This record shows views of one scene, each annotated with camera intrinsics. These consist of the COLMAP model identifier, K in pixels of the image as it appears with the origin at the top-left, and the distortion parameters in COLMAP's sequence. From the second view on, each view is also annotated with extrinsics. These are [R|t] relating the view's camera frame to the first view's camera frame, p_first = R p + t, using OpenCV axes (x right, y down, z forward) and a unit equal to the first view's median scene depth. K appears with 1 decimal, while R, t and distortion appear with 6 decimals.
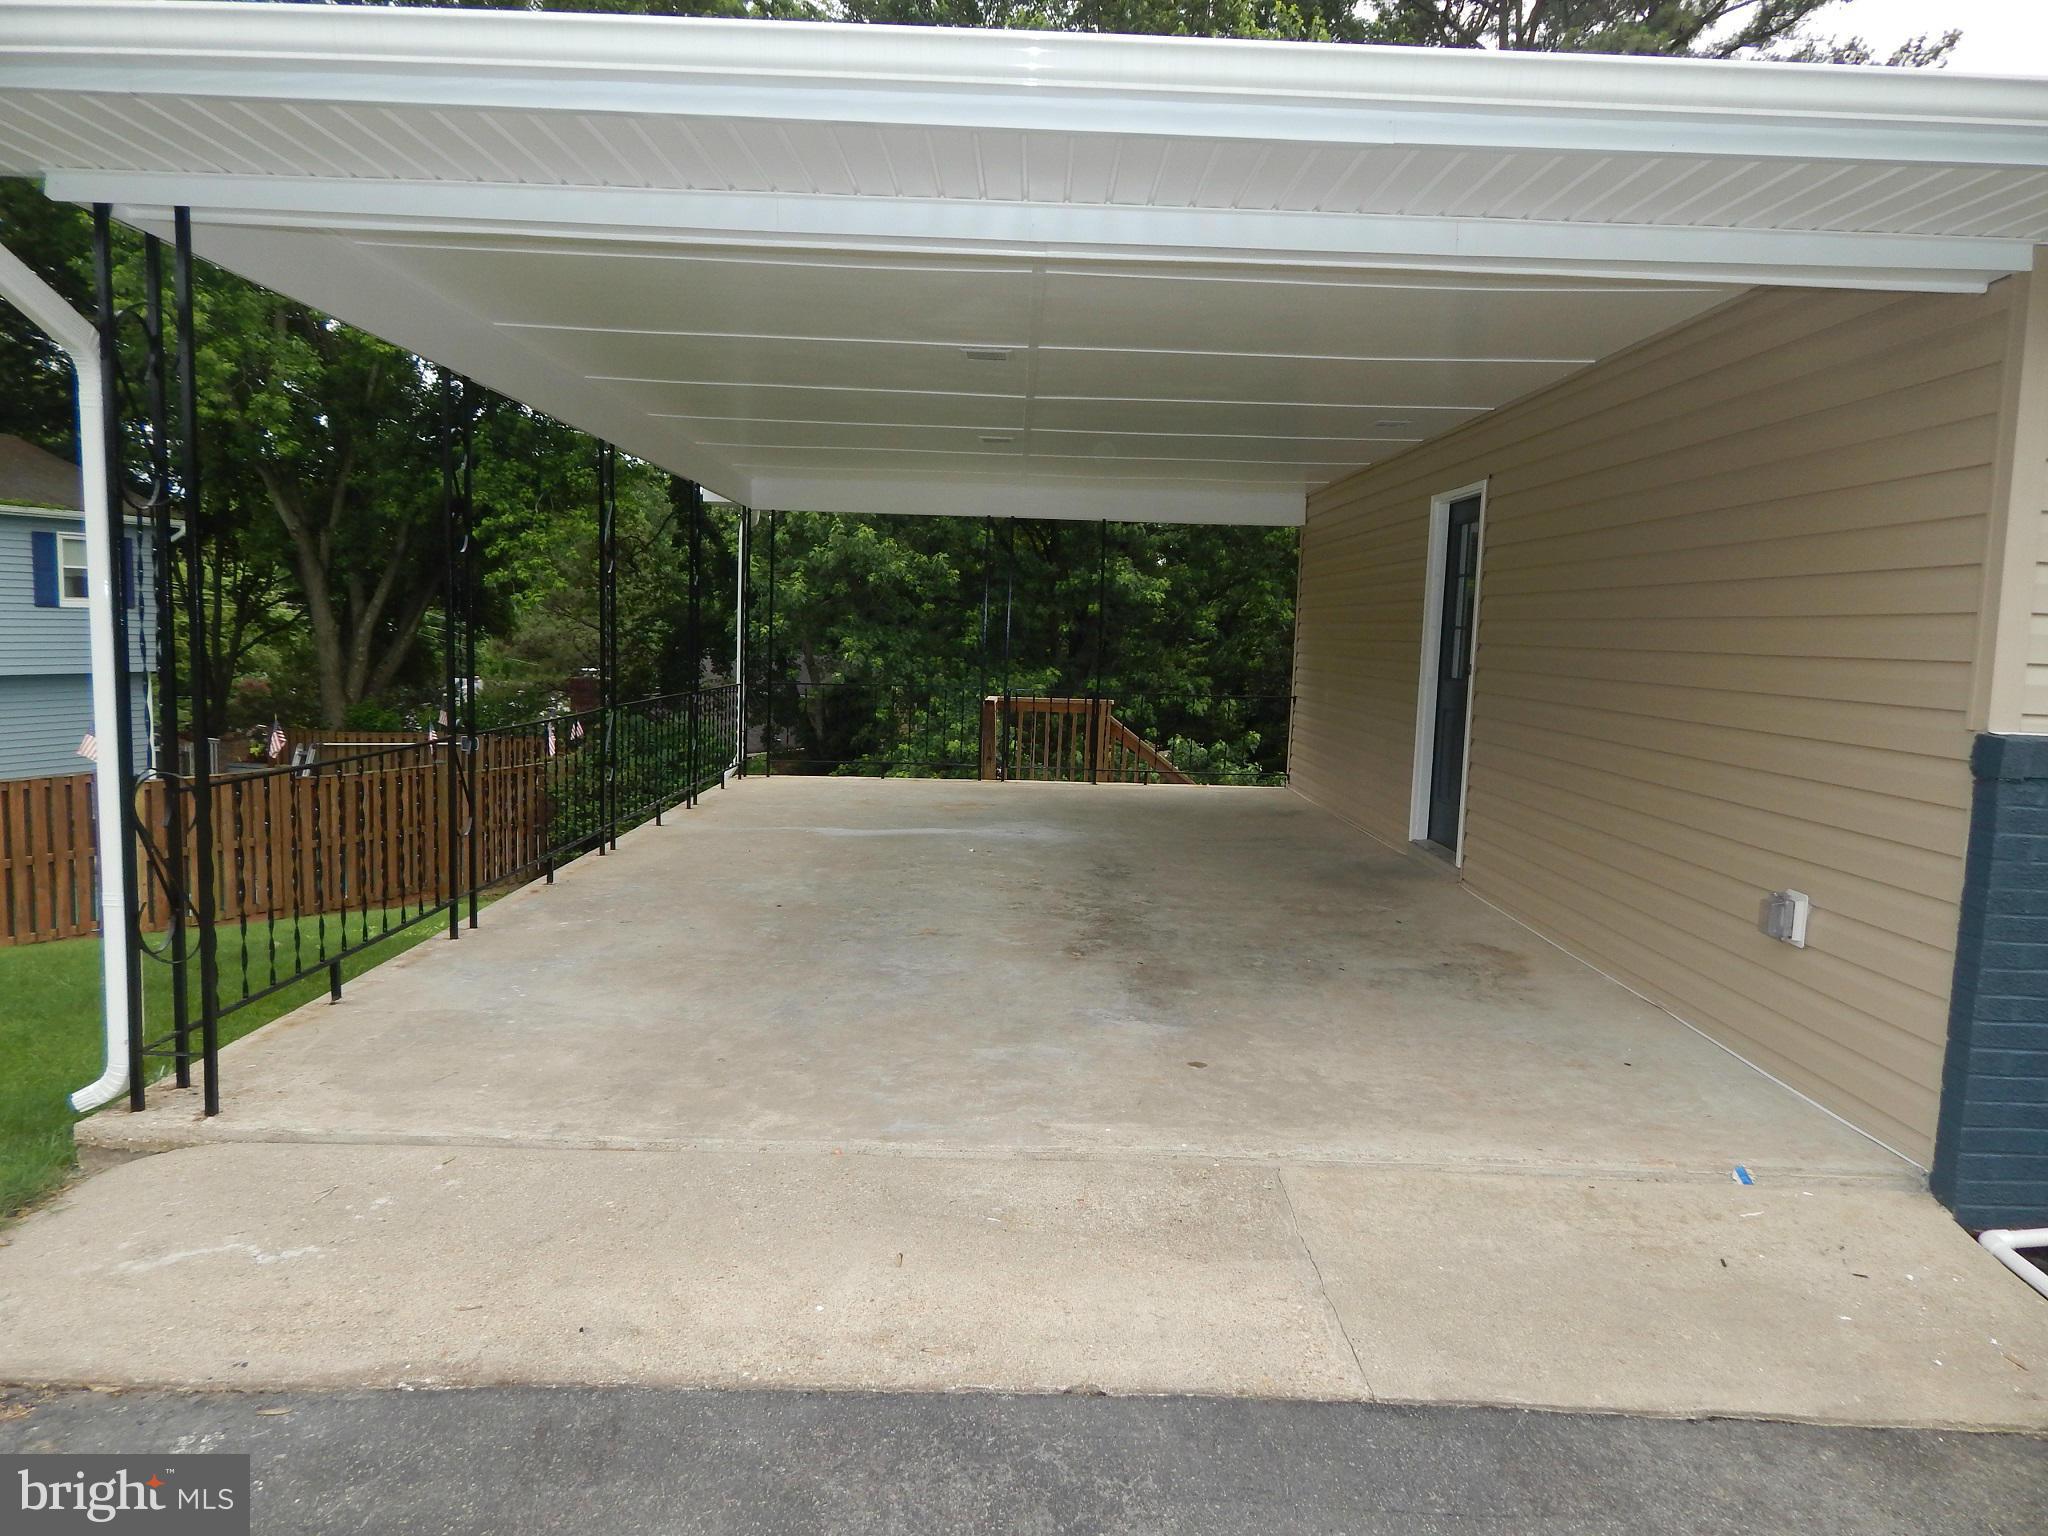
lens RADIAL K [[1361.4, 0, 1016.6], [0, 1361.4, 770.2], [0, 0, 1]] dist [-0.005009, -0.001871]
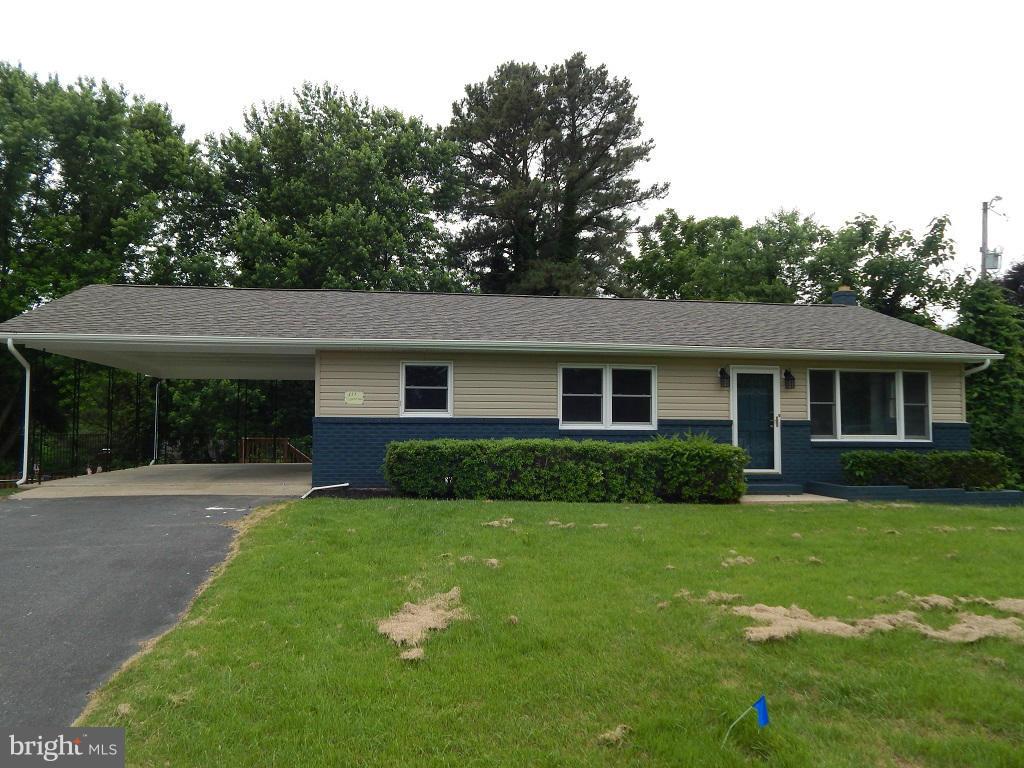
lens RADIAL K [[846.9, 0, 512.0], [0, 846.9, 384.0], [0, 0, 1]] dist [-0.013637, -0.006781]
pose [[0.989478, -0.019317, 0.143390, 0.175428], [0.041452, 0.987351, -0.153034, 0.082928], [-0.138620, 0.157367, 0.977763, -0.549705]]
